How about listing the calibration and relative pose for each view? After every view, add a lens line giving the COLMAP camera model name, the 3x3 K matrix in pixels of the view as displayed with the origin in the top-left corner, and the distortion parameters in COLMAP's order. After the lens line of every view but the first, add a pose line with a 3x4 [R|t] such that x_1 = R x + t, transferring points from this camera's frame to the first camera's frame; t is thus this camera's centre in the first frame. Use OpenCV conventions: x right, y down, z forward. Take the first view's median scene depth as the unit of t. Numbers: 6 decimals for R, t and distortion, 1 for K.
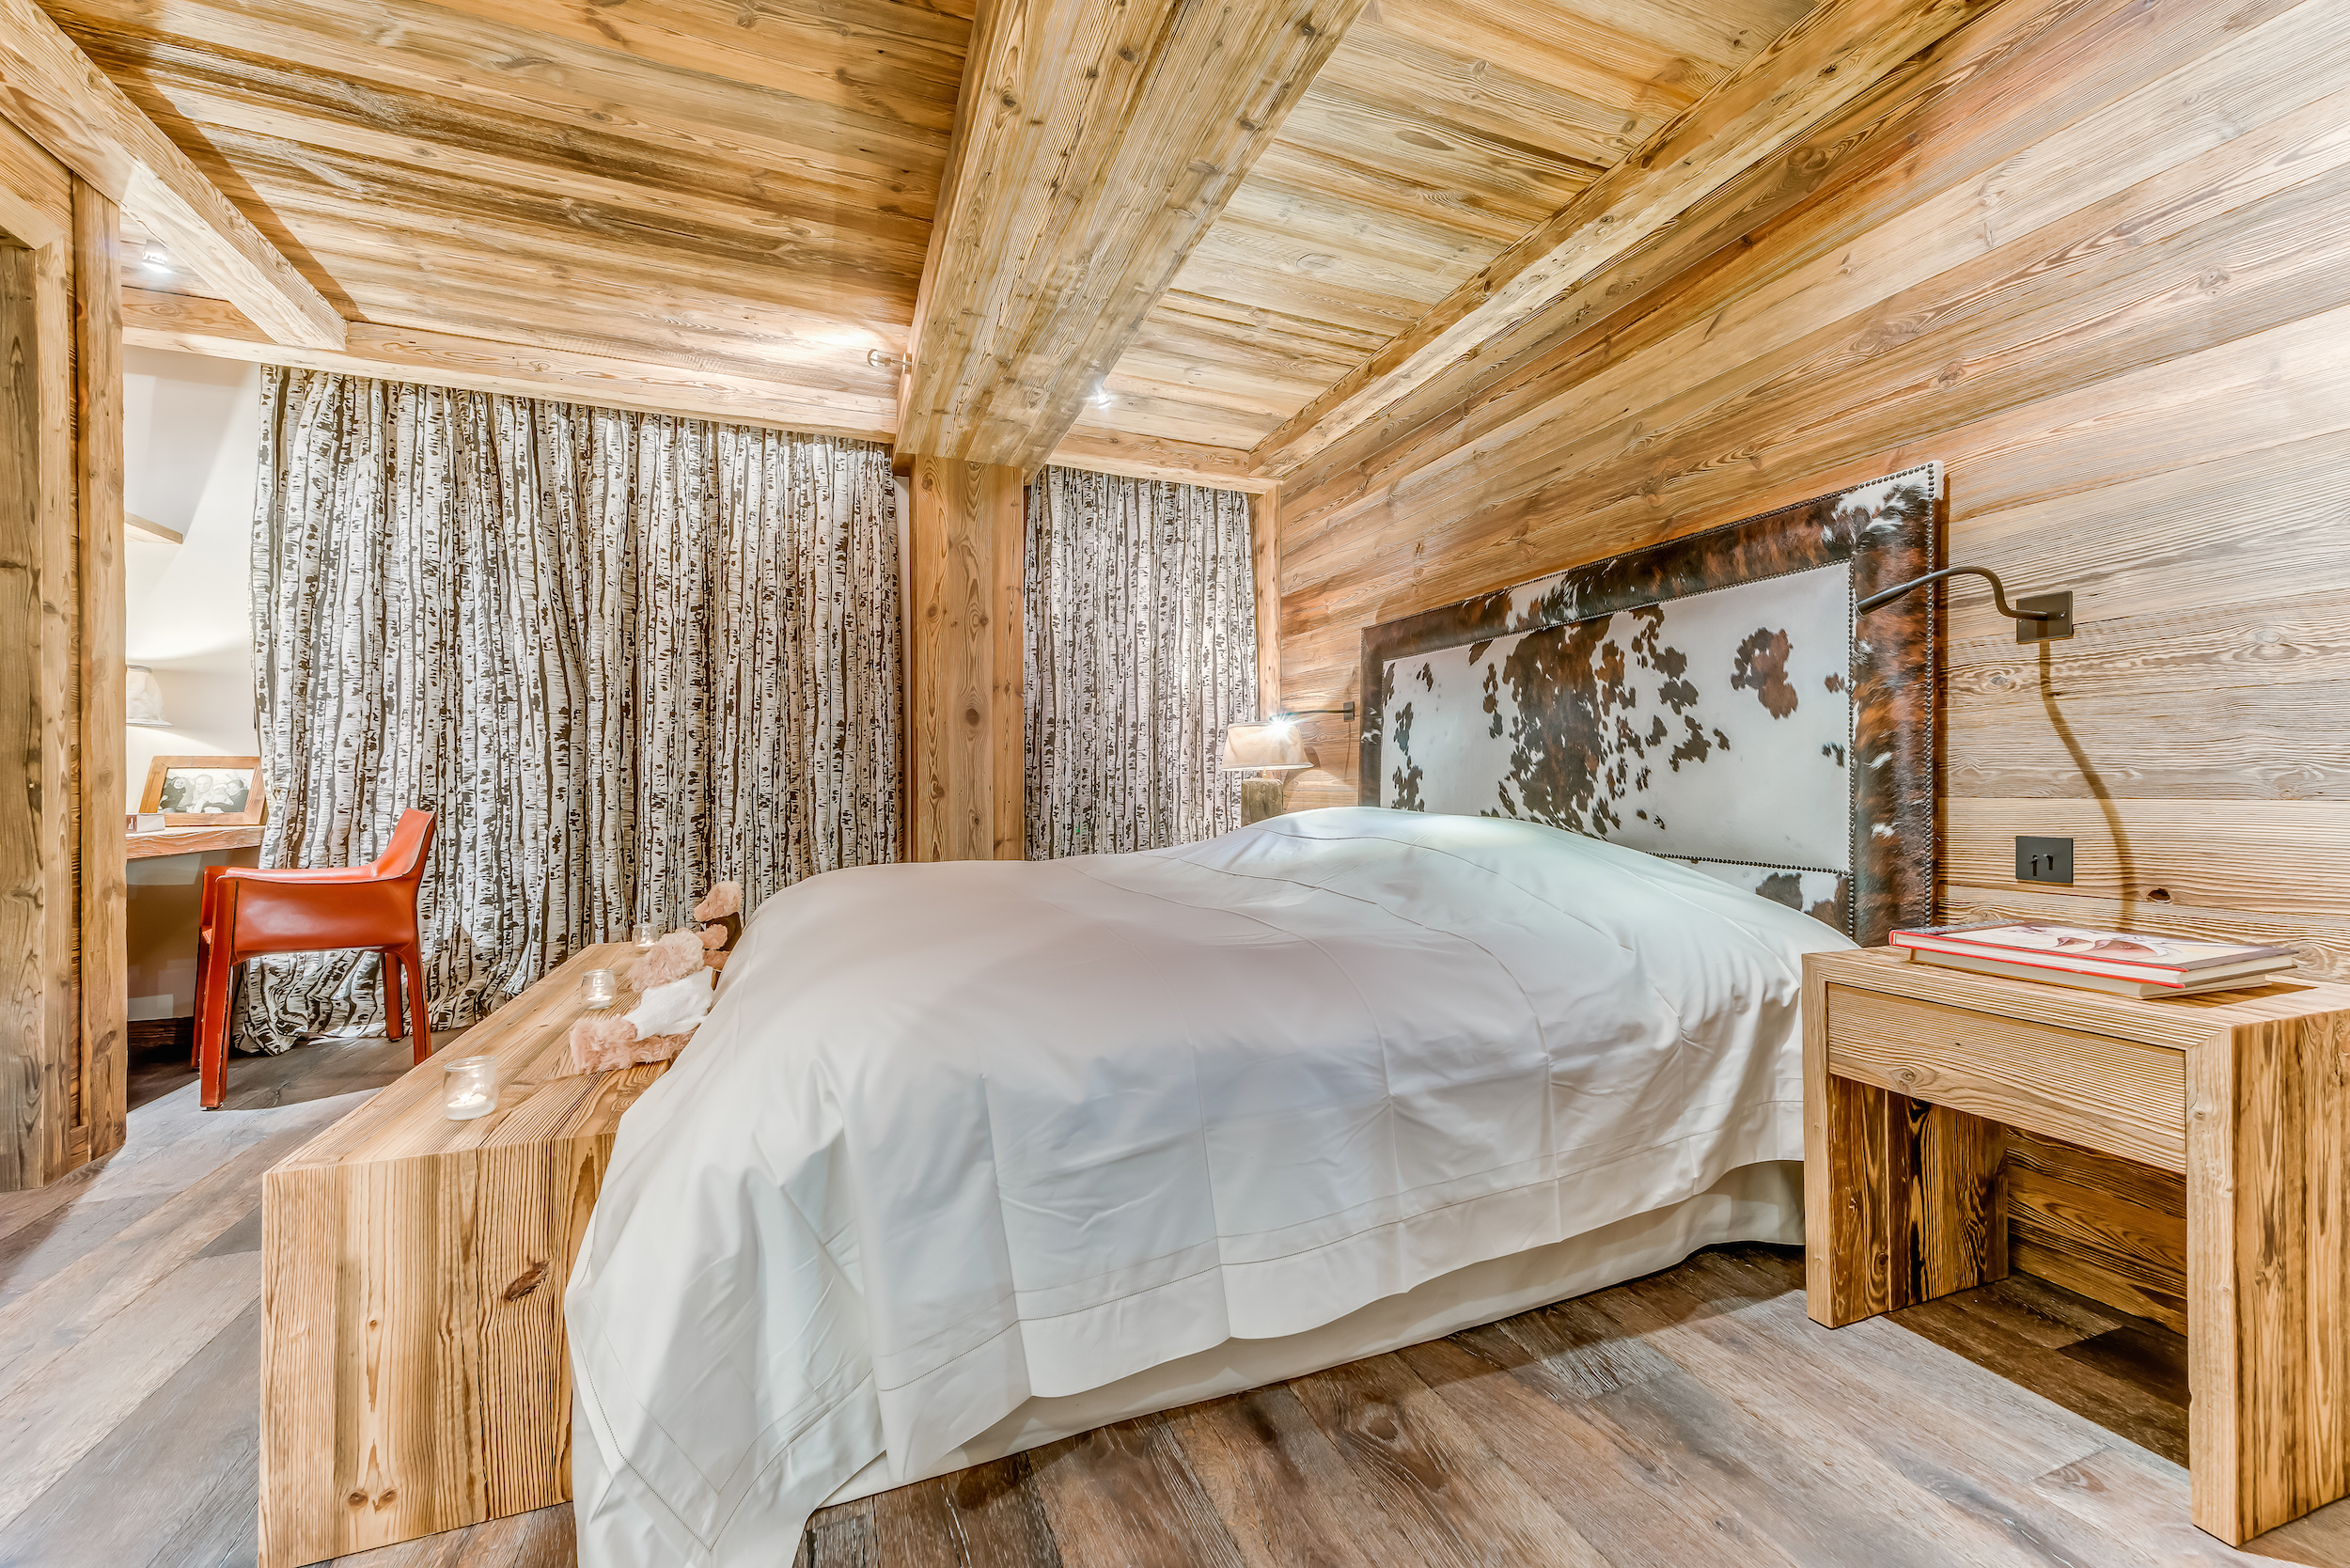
lens RADIAL K [[919.1, 0, 1188.3], [0, 919.1, 782.4], [0, 0, 1]] dist [0.002635, 0.000111]
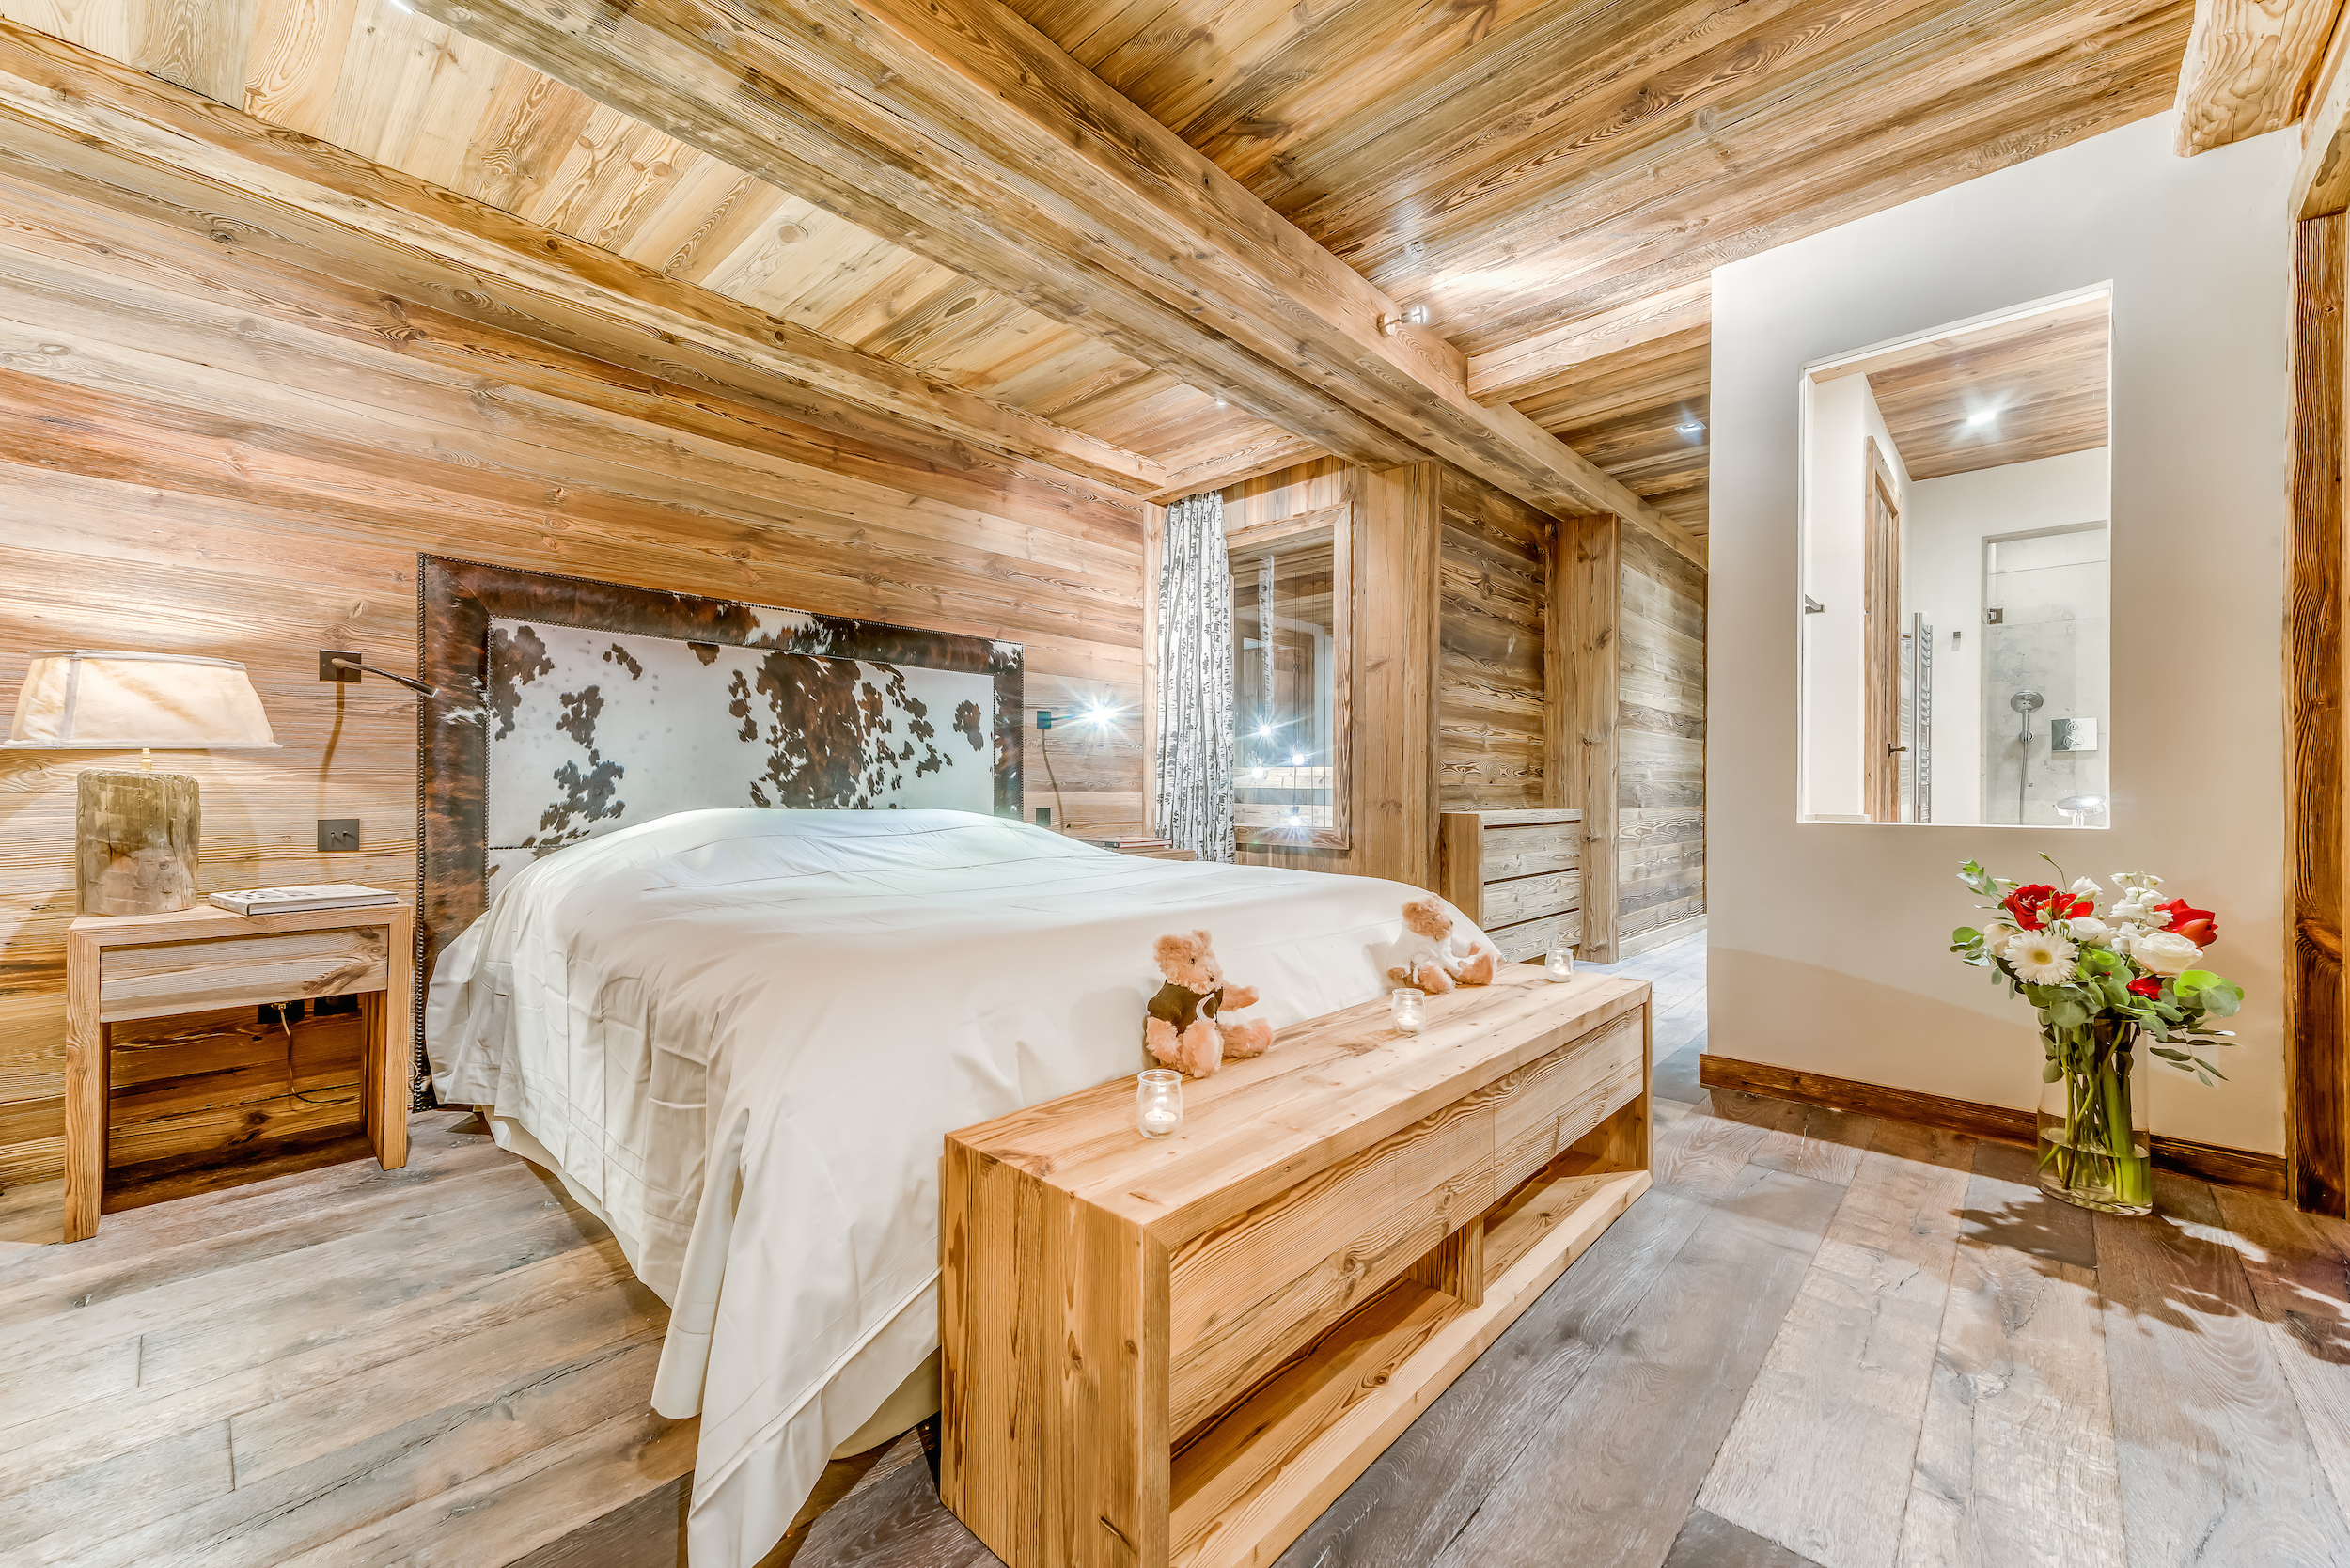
lens RADIAL K [[919.1, 0, 1178.7], [0, 919.1, 788.8], [0, 0, 1]] dist [0.002635, 0.000111]
pose [[-0.434166, 0.006021, 0.900813, -1.013350], [-0.000336, 0.999977, -0.006846, 0.016548], [-0.900833, -0.003276, -0.434154, 1.203905]]
